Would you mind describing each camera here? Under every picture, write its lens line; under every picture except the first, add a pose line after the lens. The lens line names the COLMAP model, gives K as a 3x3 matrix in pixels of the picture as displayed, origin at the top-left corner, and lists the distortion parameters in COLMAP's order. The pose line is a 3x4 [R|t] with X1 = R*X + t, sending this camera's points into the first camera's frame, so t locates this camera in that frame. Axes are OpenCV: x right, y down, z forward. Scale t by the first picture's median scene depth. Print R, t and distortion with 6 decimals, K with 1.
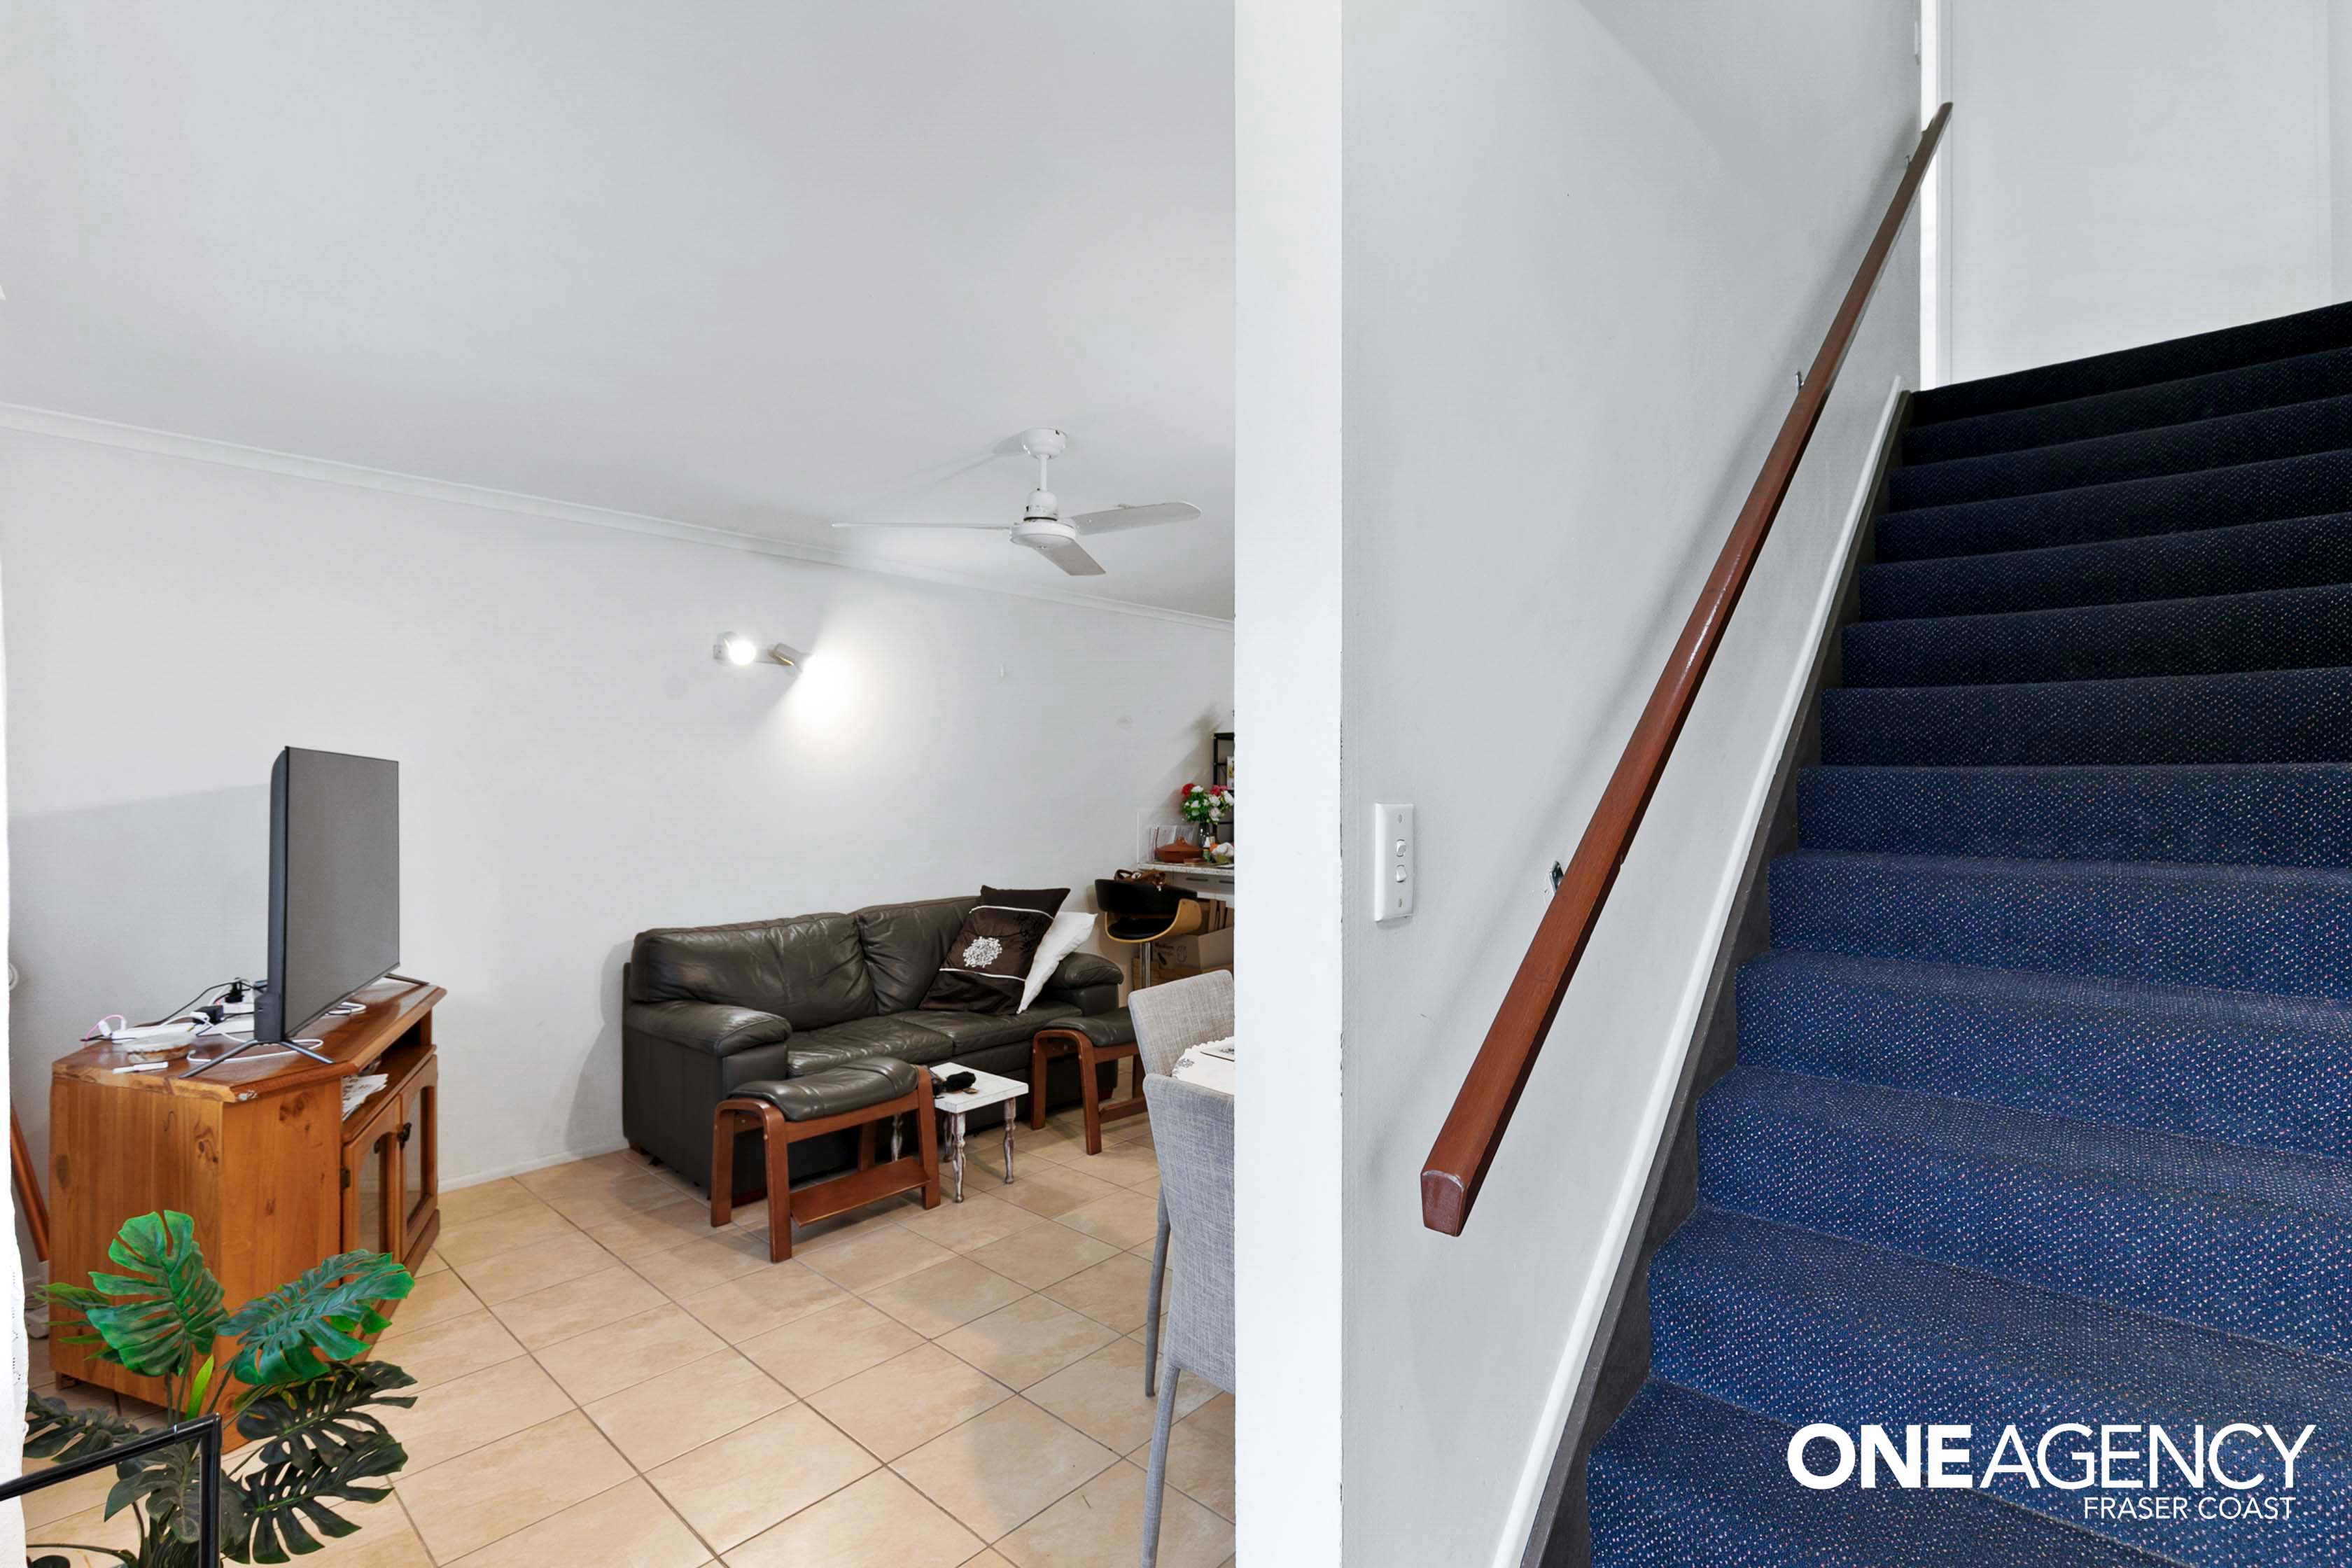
lens RADIAL K [[1049.0, 0, 1182.1], [0, 1049.0, 770.0], [0, 0, 1]] dist [-0.020411, -0.000362]
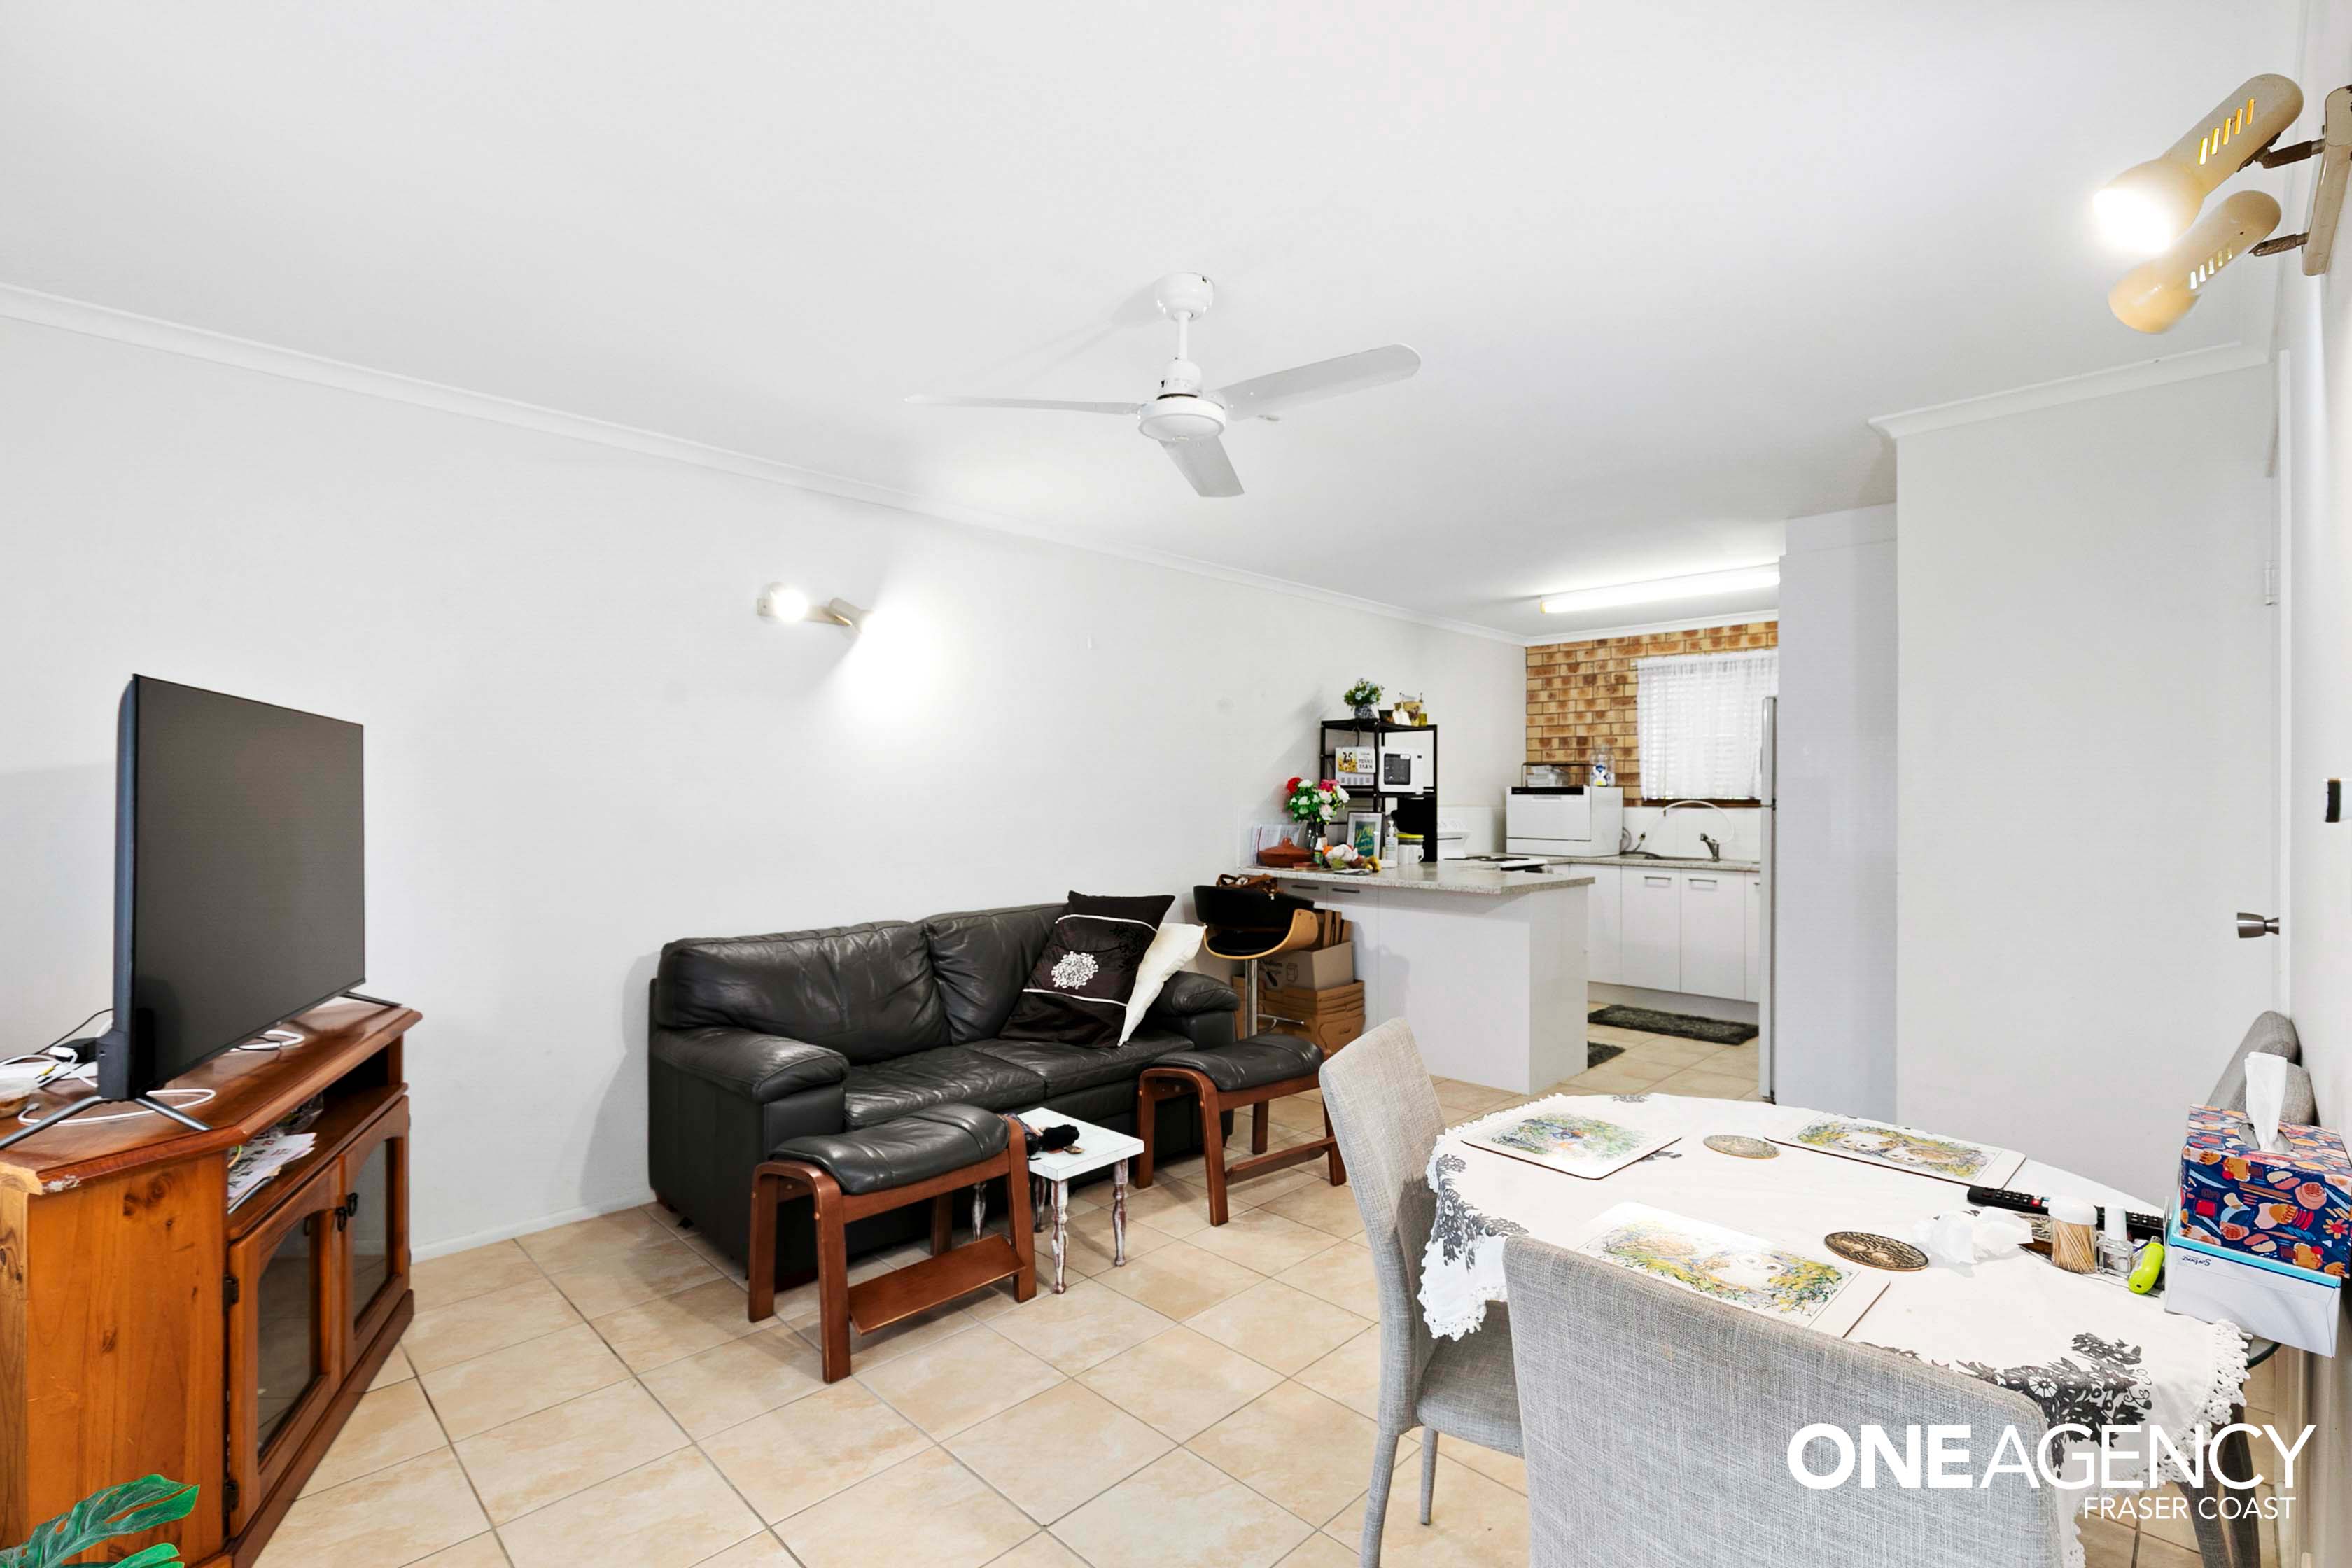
lens RADIAL K [[1049.0, 0, 1172.4], [0, 1049.0, 796.0], [0, 0, 1]] dist [-0.020411, -0.000362]
pose [[0.998440, 0.005898, -0.055519, -0.087483], [-0.005032, 0.999864, 0.015715, 0.028443], [0.055604, -0.015411, 0.998334, 0.227057]]
